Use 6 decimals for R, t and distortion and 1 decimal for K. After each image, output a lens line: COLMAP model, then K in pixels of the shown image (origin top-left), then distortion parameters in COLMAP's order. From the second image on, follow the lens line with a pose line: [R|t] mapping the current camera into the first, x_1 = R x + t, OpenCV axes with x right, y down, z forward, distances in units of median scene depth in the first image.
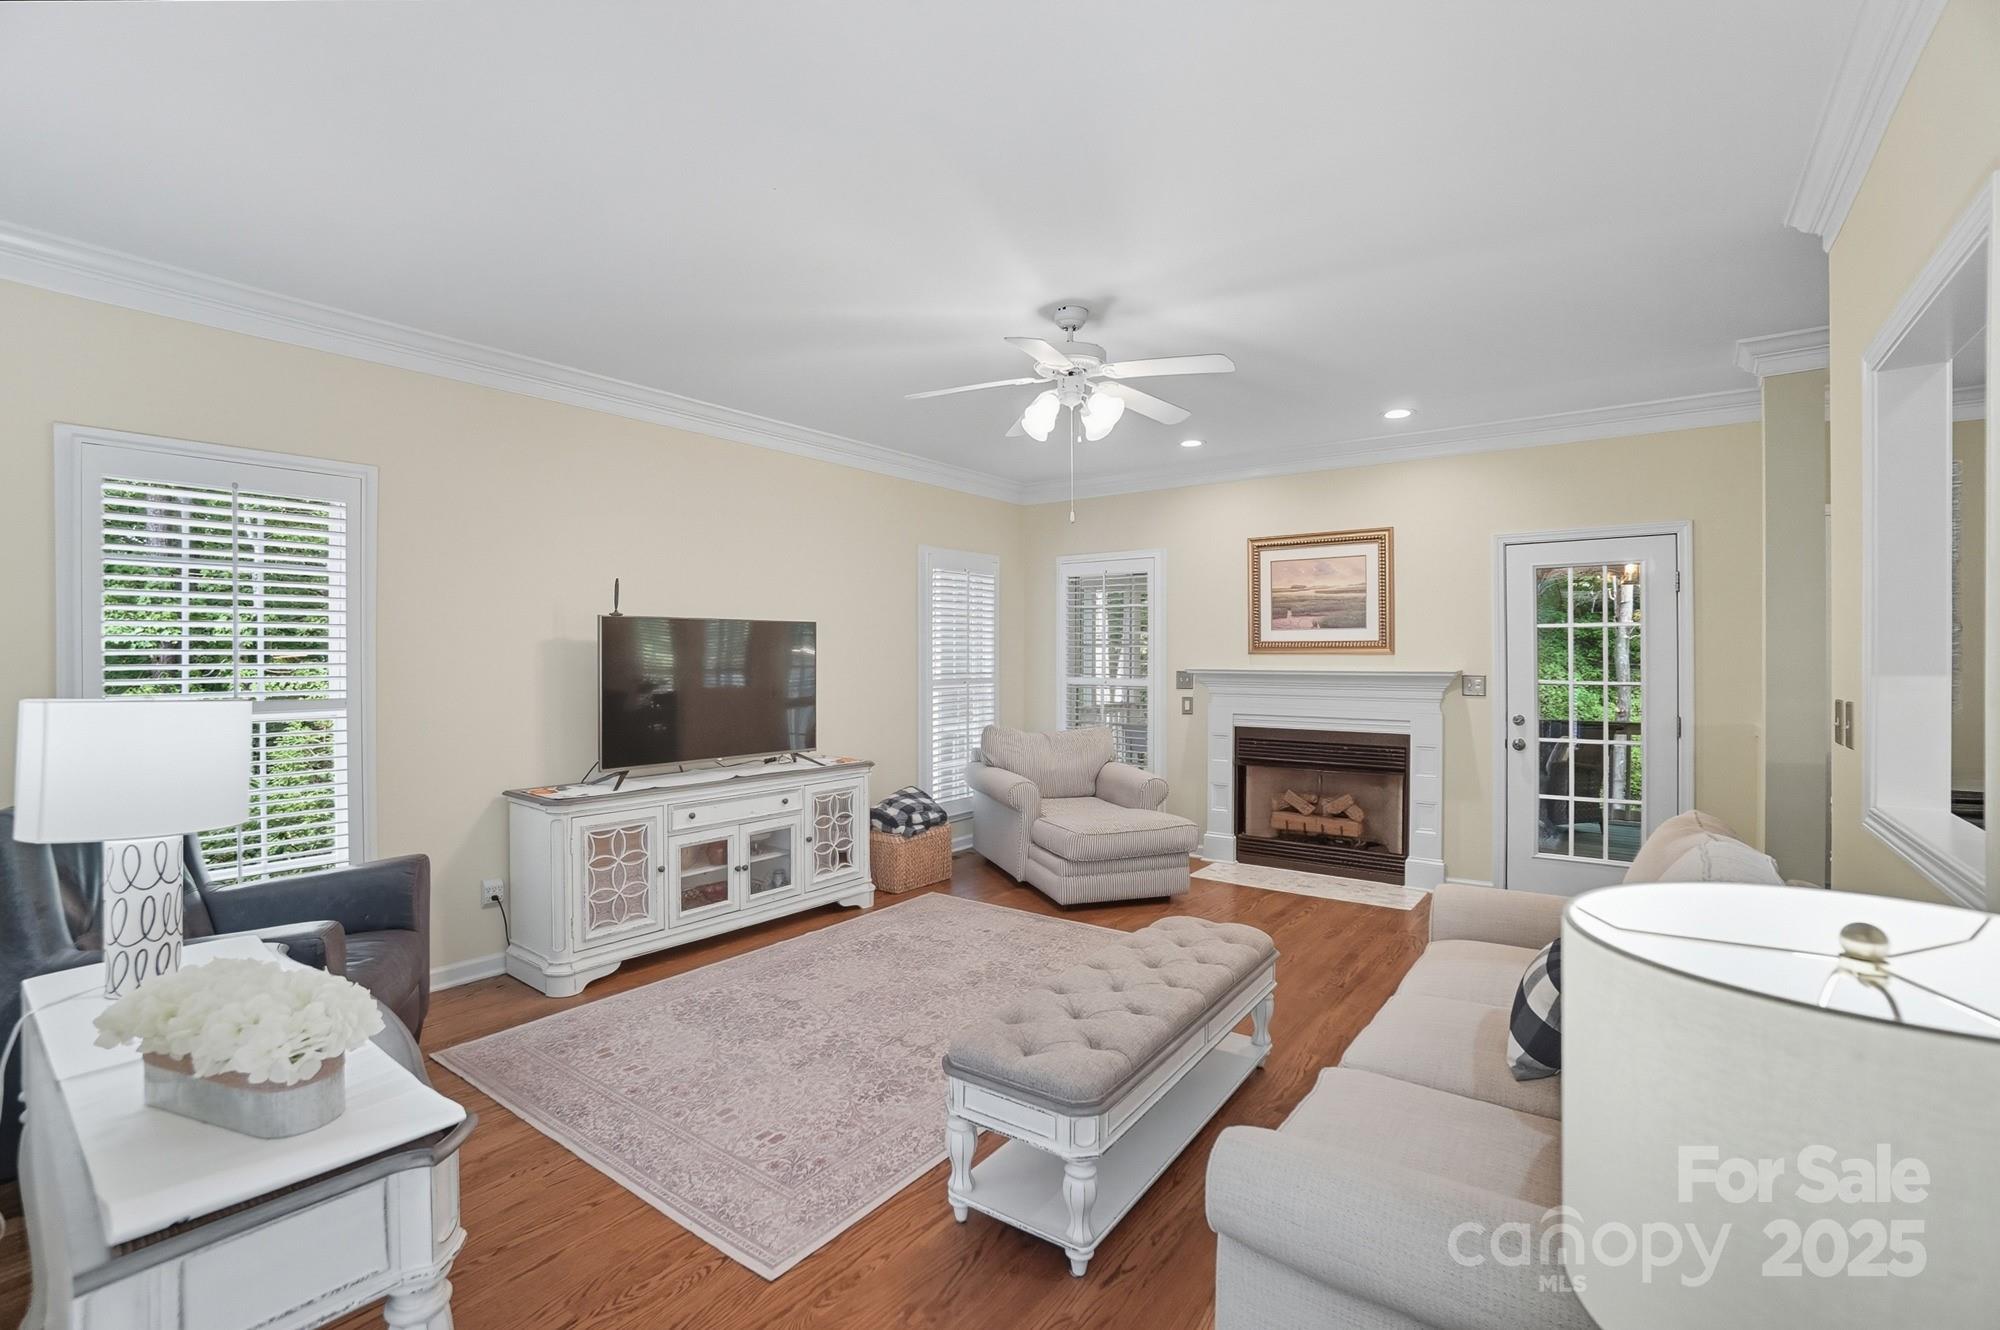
lens RADIAL K [[896.6, 0, 1007.5], [0, 896.6, 657.1], [0, 0, 1]] dist [-0.038366, -0.000400]
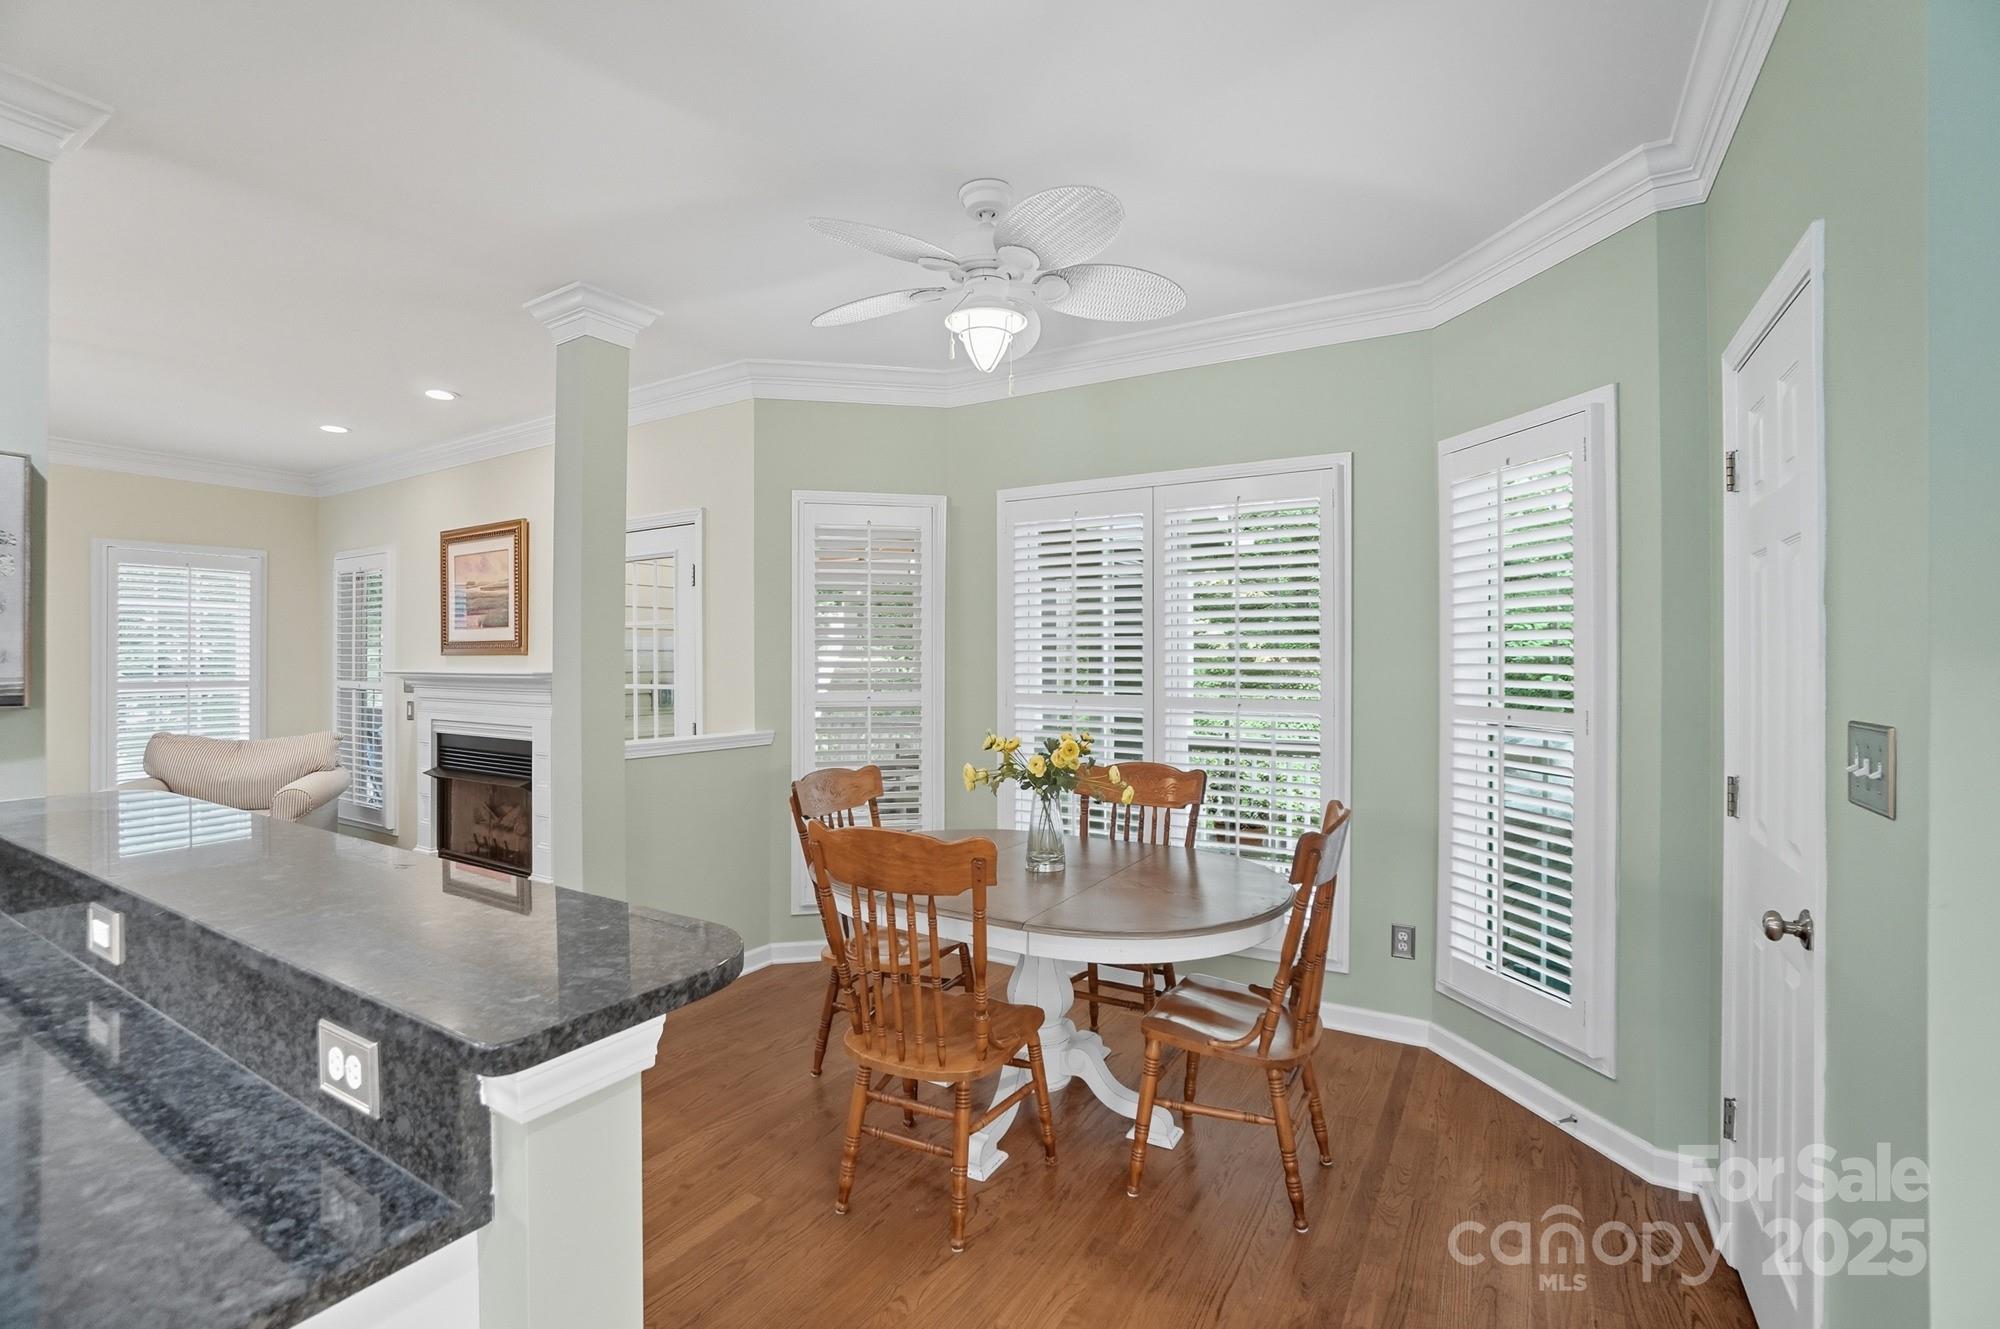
lens RADIAL K [[896.6, 0, 1007.5], [0, 896.6, 656.6], [0, 0, 1]] dist [-0.038366, -0.000400]
pose [[0.997338, -0.000832, 0.072914, 0.862803], [0.001234, 0.999984, -0.005476, 0.004132], [-0.072908, 0.005551, 0.997323, 0.038037]]
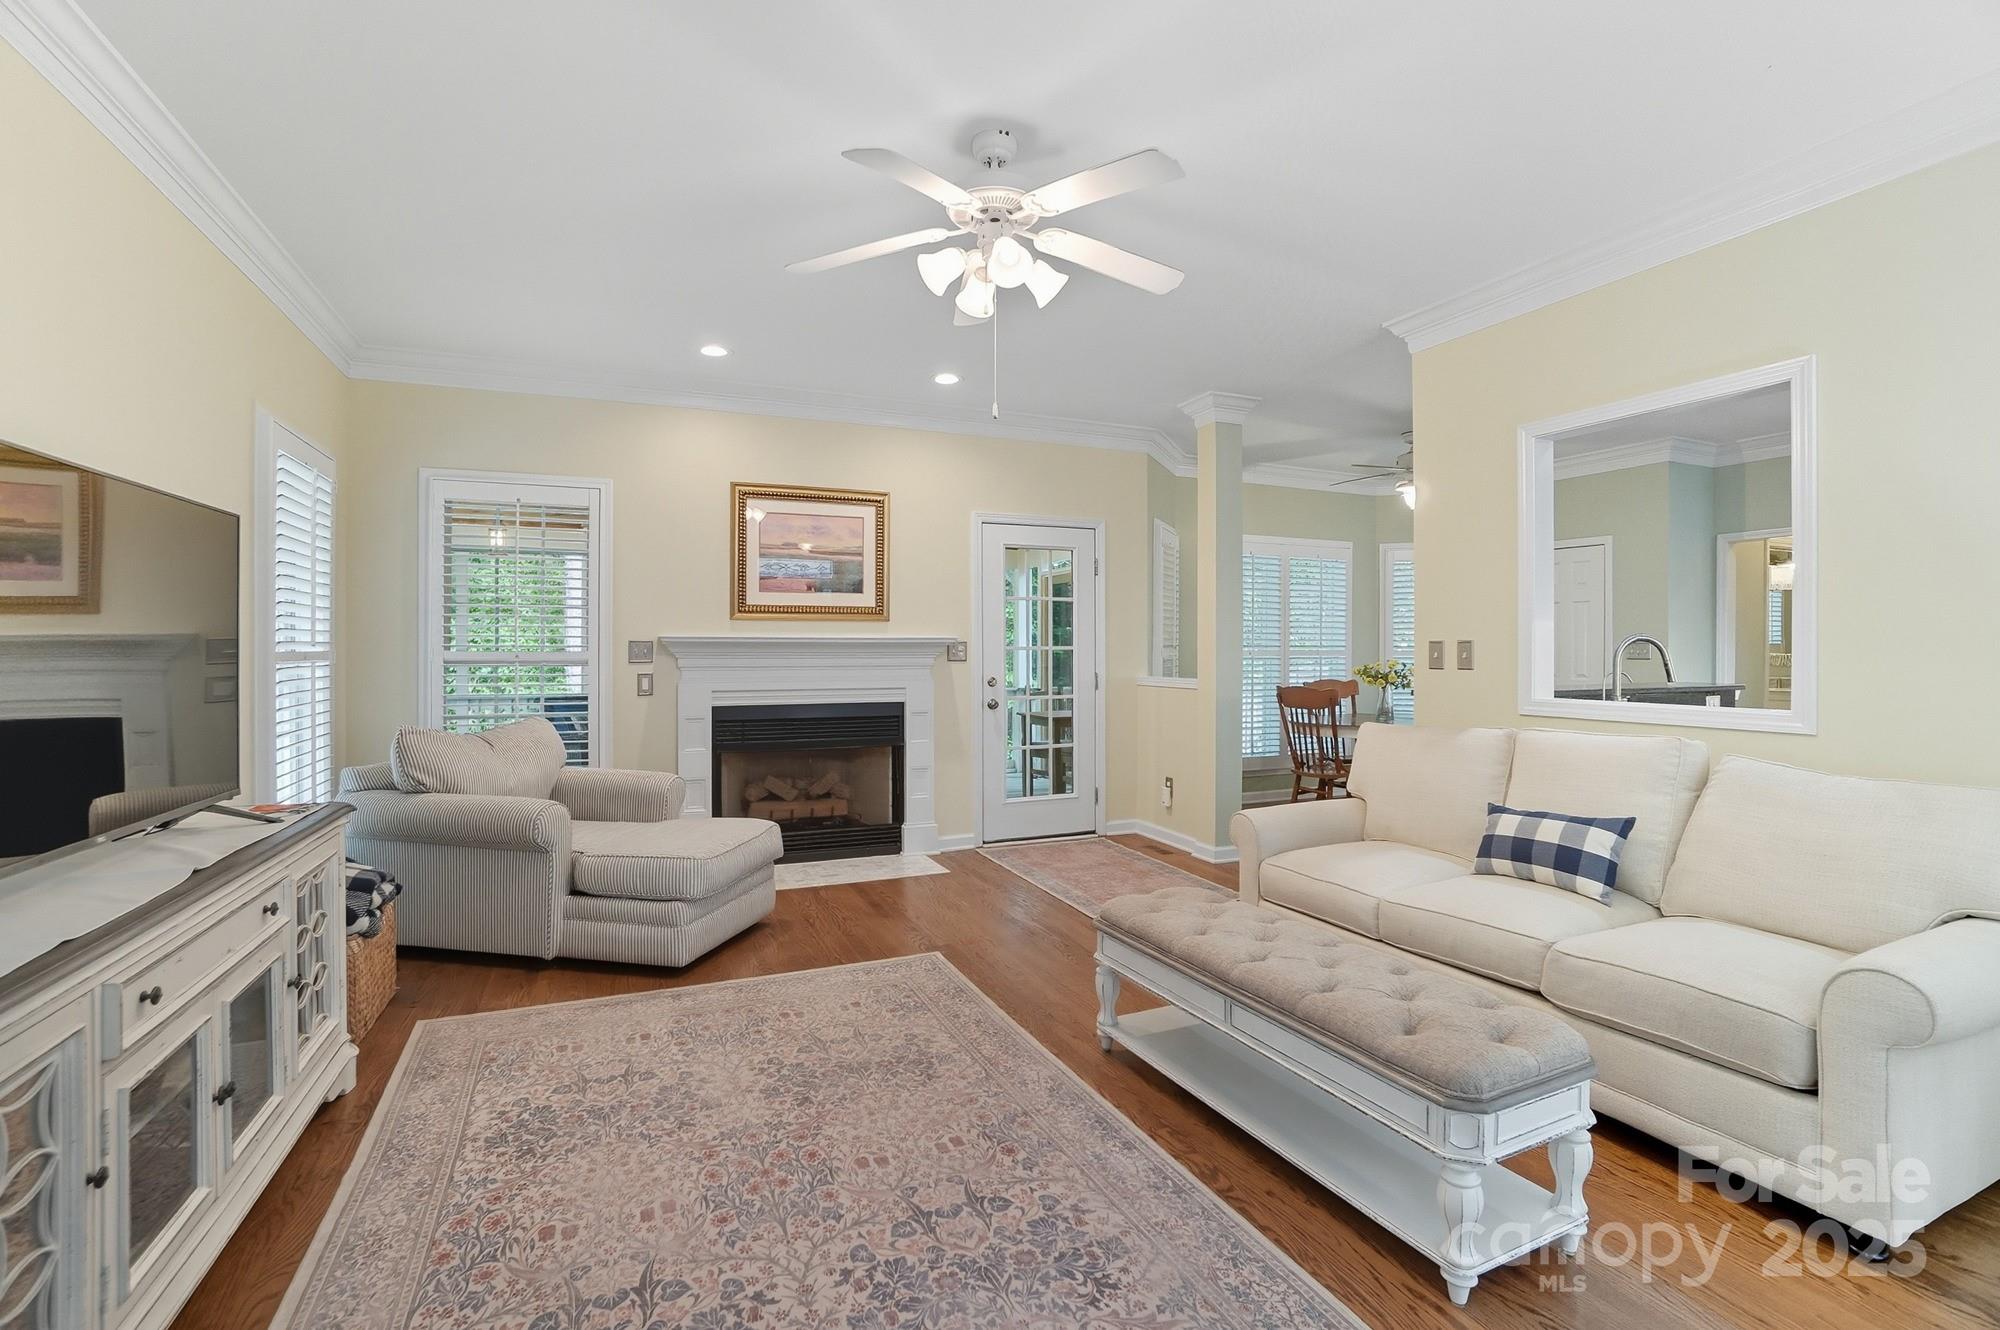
lens RADIAL K [[896.6, 0, 1007.5], [0, 896.6, 657.1], [0, 0, 1]] dist [-0.038366, -0.000400]
pose [[0.498816, -0.004255, 0.866697, -0.355471], [0.004923, 0.999986, 0.002076, 0.034489], [-0.866694, 0.003232, 0.498830, 0.389234]]
